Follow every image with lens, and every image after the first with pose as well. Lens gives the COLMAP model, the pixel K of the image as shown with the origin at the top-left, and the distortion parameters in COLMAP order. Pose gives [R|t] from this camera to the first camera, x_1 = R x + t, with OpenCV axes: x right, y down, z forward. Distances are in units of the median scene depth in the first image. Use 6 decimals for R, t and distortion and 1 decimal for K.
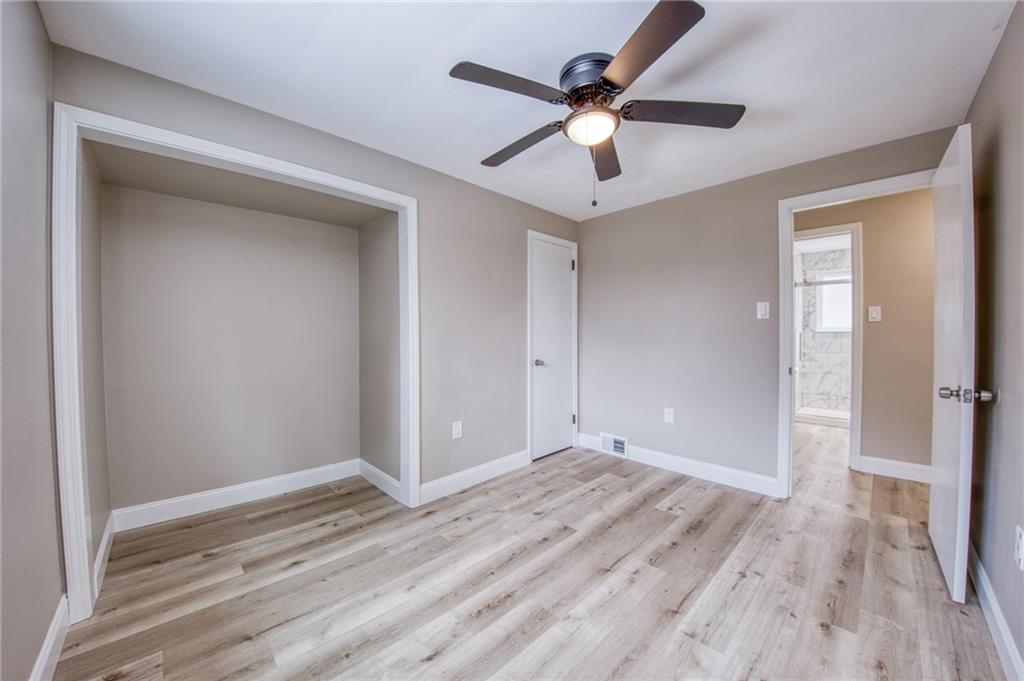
lens RADIAL K [[370.9, 0, 524.0], [0, 370.9, 340.4], [0, 0, 1]] dist [-0.007707, -0.006460]
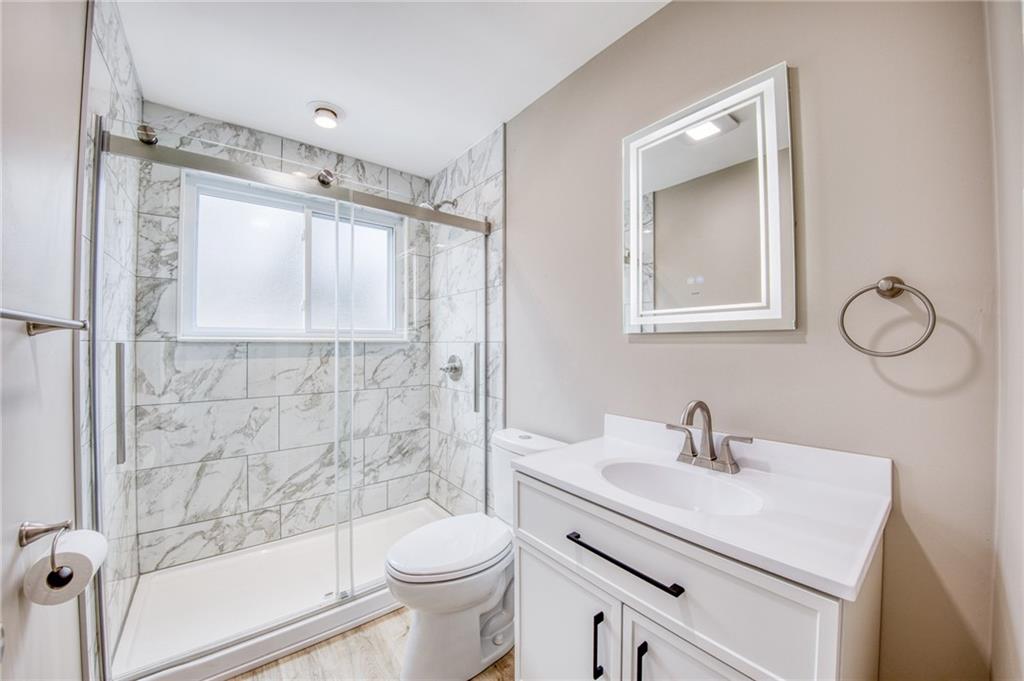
lens RADIAL K [[370.9, 0, 518.4], [0, 370.9, 341.6], [0, 0, 1]] dist [-0.007707, -0.006460]
pose [[0.097846, 0.005132, 0.995188, 0.488202], [0.006387, 0.999963, -0.005785, -0.019311], [-0.995181, 0.006923, 0.097810, 0.655197]]
